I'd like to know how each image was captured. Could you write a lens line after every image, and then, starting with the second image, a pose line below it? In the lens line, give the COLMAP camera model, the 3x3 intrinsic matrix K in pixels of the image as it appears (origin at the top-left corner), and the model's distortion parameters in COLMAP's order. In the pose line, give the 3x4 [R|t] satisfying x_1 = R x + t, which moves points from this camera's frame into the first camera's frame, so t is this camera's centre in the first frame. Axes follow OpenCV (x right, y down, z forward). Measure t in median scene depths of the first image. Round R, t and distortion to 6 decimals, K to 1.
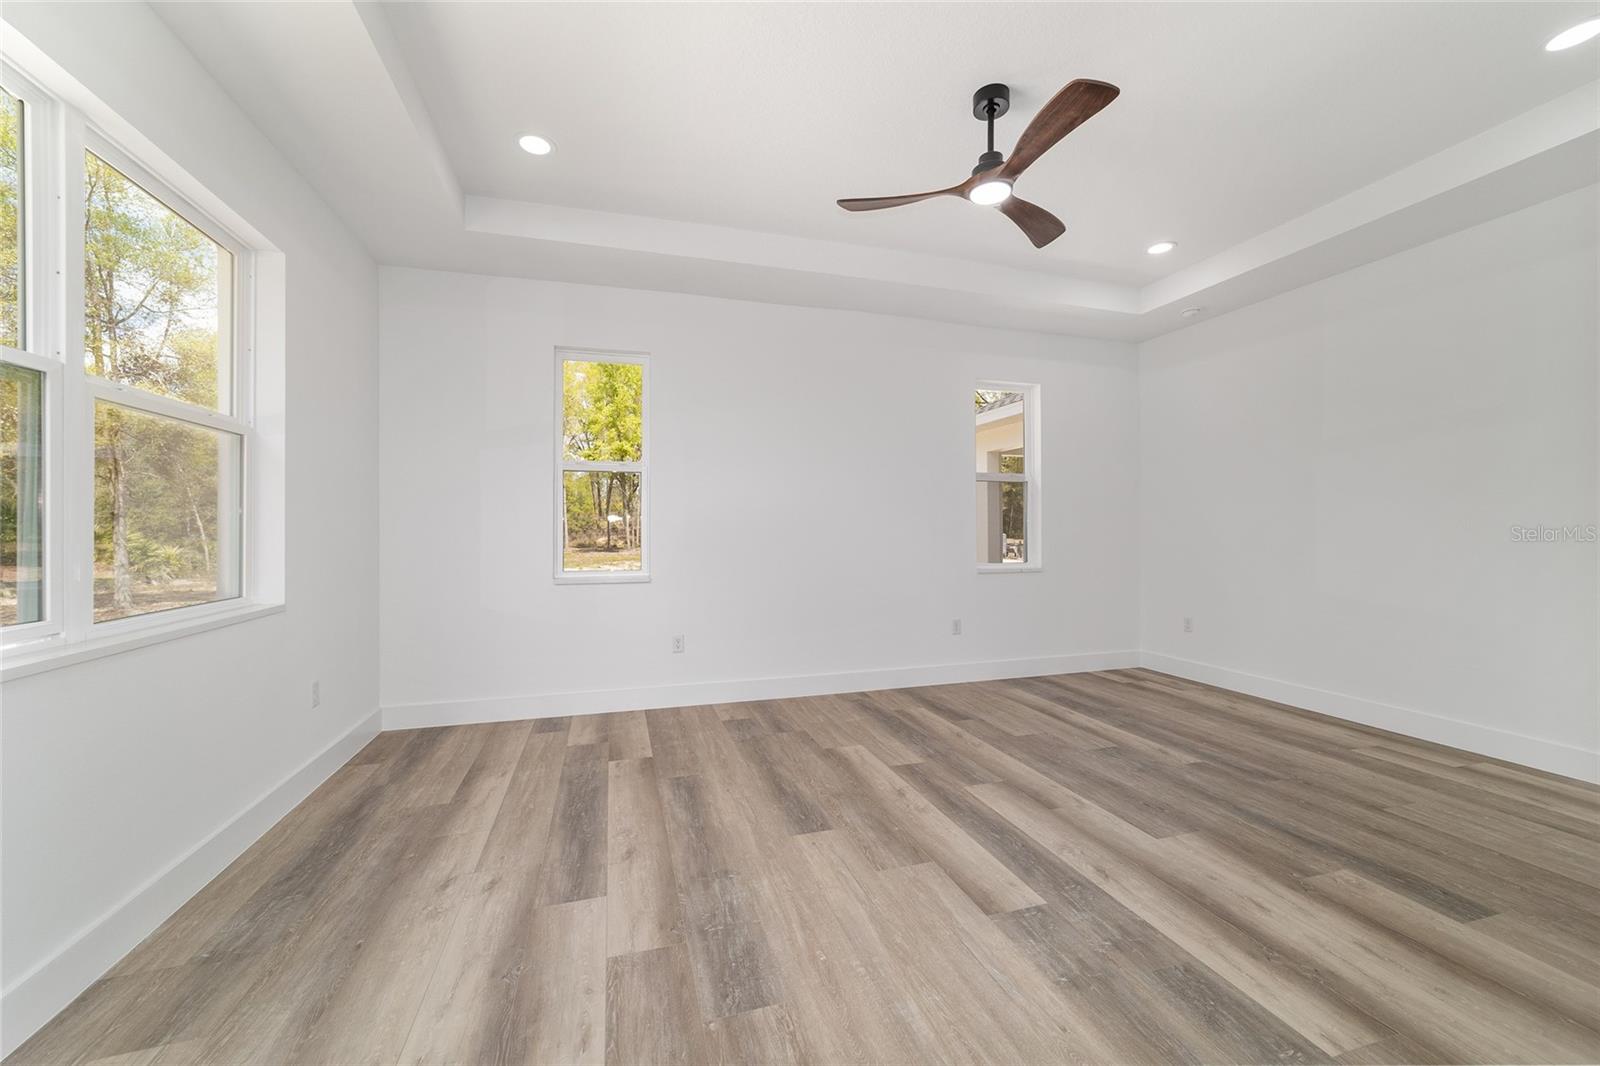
lens RADIAL K [[613.8, 0, 794.9], [0, 613.8, 530.2], [0, 0, 1]] dist [-0.016047, 0.007252]
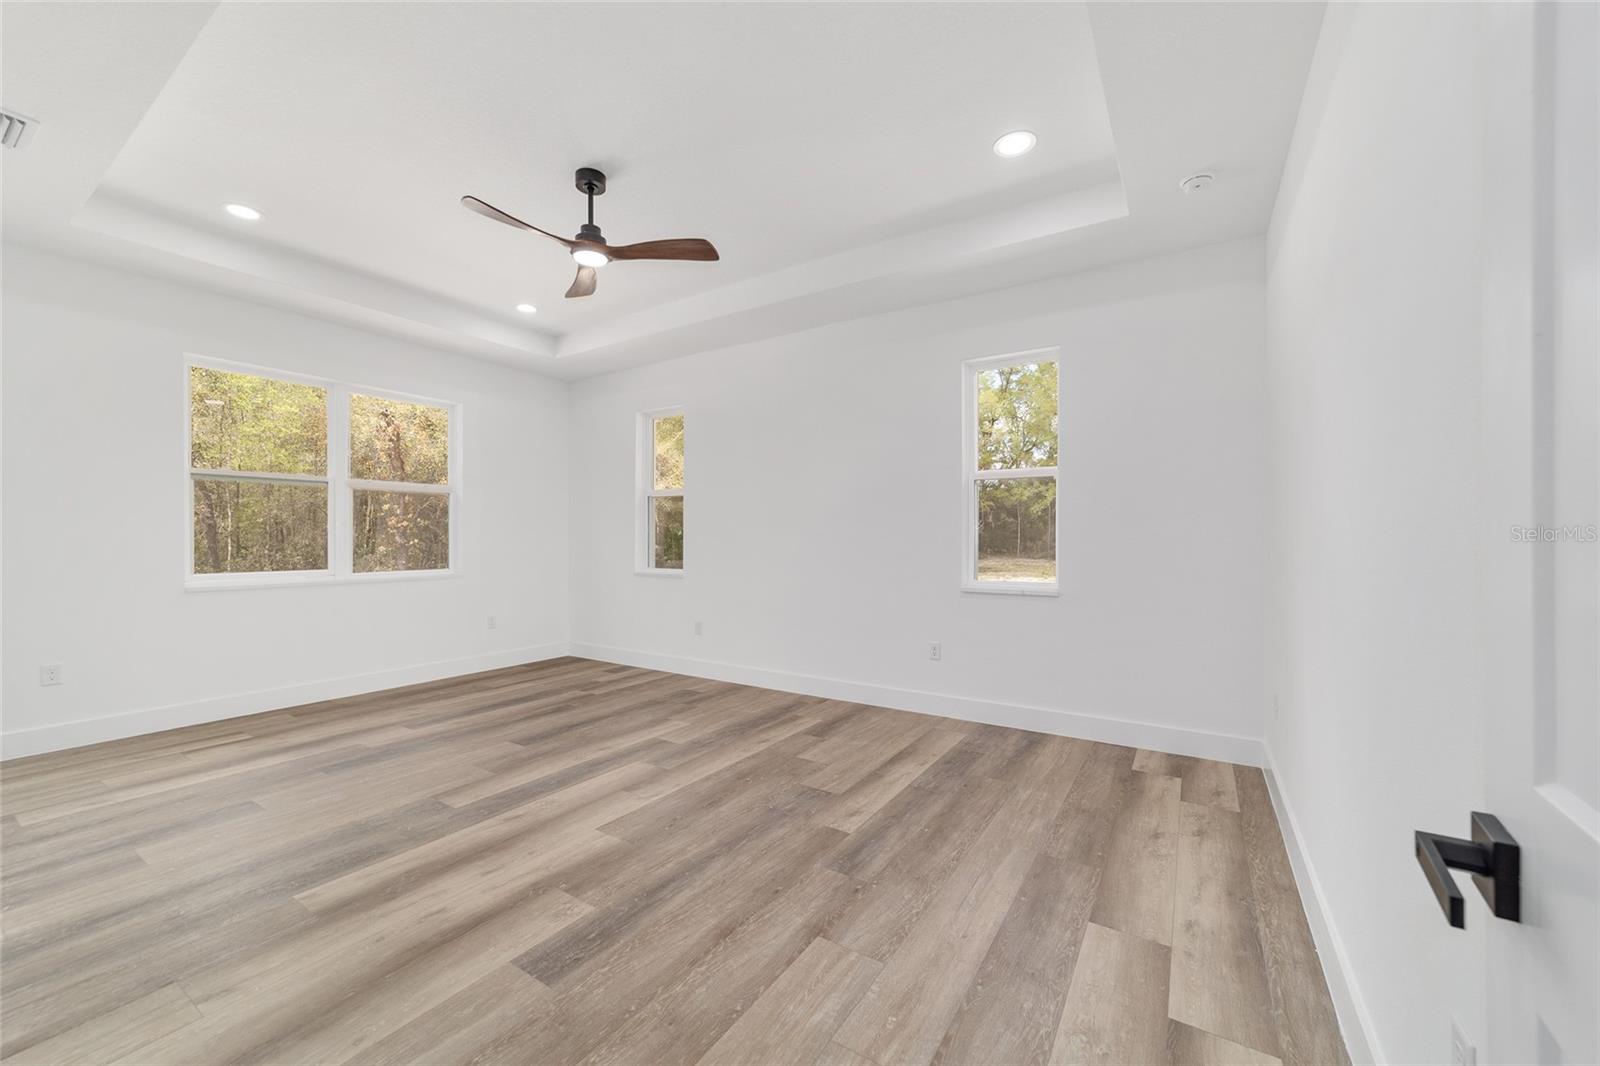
lens RADIAL K [[613.8, 0, 800.5], [0, 613.8, 535.2], [0, 0, 1]] dist [-0.016047, 0.007252]
pose [[0.649453, -0.001533, -0.760401, 1.273624], [-0.002964, 0.999985, -0.004547, -0.008263], [0.760396, 0.005207, 0.649439, 0.438413]]
